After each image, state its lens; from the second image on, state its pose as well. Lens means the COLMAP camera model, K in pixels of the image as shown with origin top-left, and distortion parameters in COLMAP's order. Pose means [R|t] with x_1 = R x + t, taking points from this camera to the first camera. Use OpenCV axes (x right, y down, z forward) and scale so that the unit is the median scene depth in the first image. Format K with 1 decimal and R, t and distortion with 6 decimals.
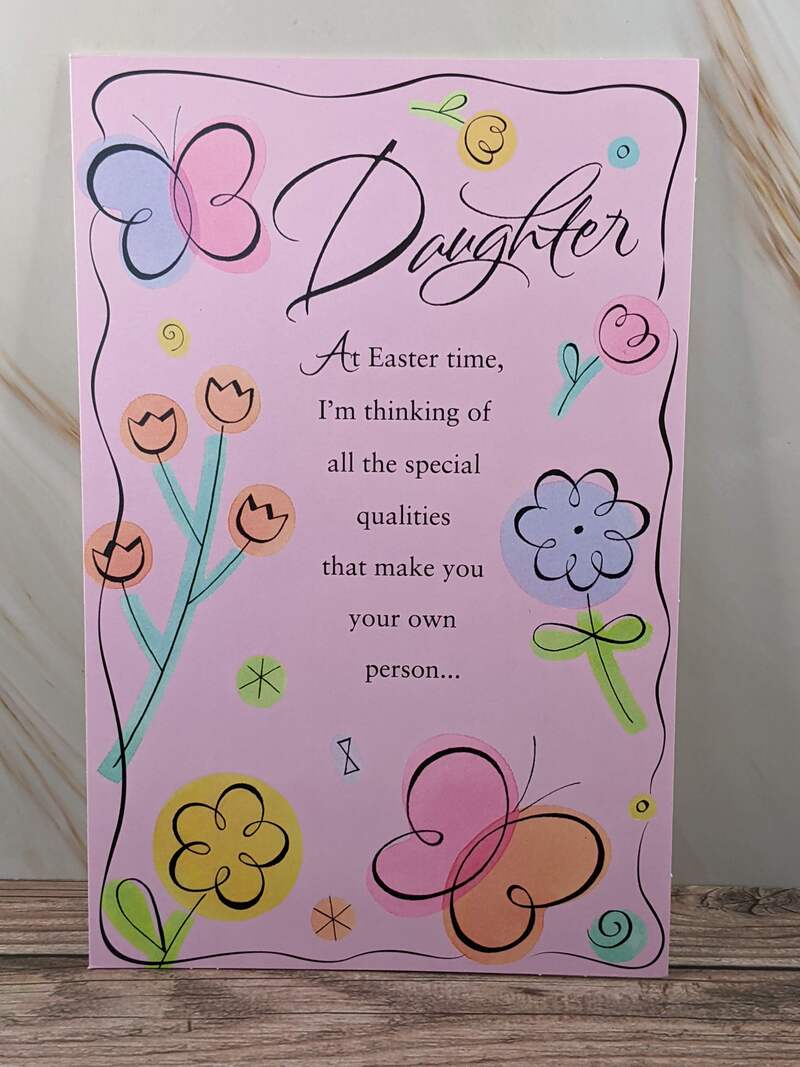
lens RADIAL K [[1623.1, 0, 376.6], [0, 1623.1, 541.0], [0, 0, 1]] dist [-0.043424, 0.000000]
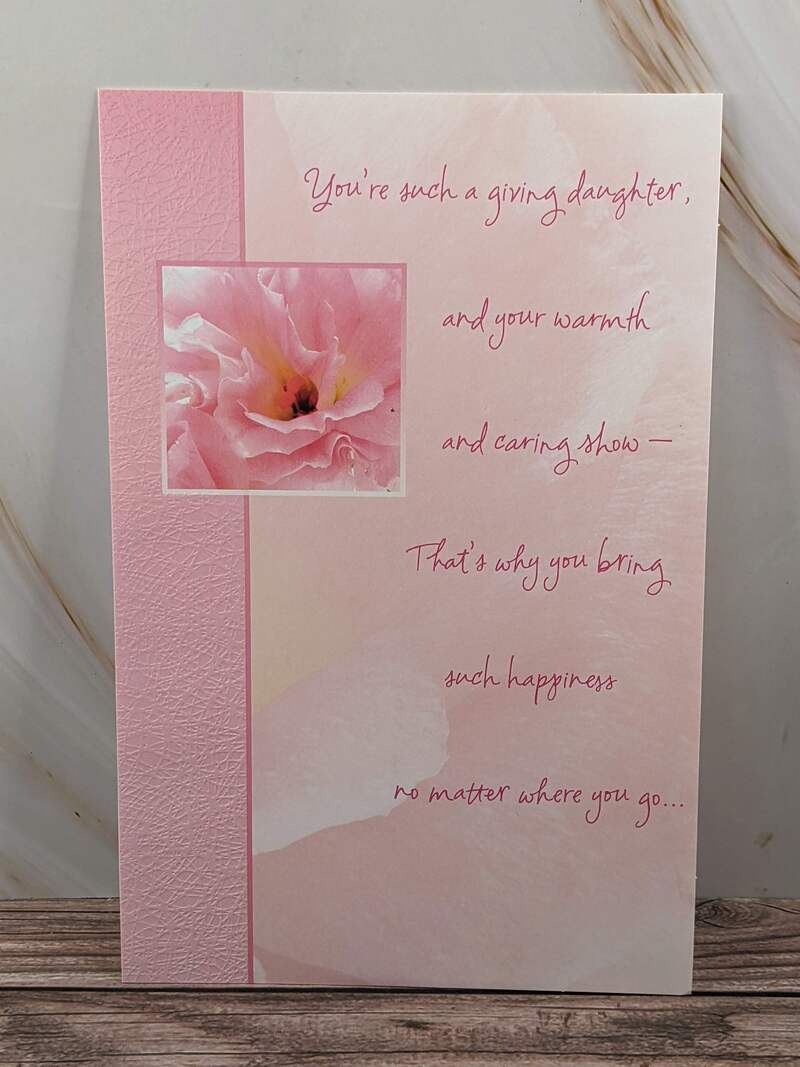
lens RADIAL K [[1623.1, 0, 402.4], [0, 1623.1, 532.7], [0, 0, 1]] dist [-0.043424, 0.000000]
pose [[0.999678, -0.009097, 0.023707, 0.071022], [0.008936, 0.999937, 0.006863, 0.005345], [-0.023768, -0.006649, 0.999695, 0.124977]]
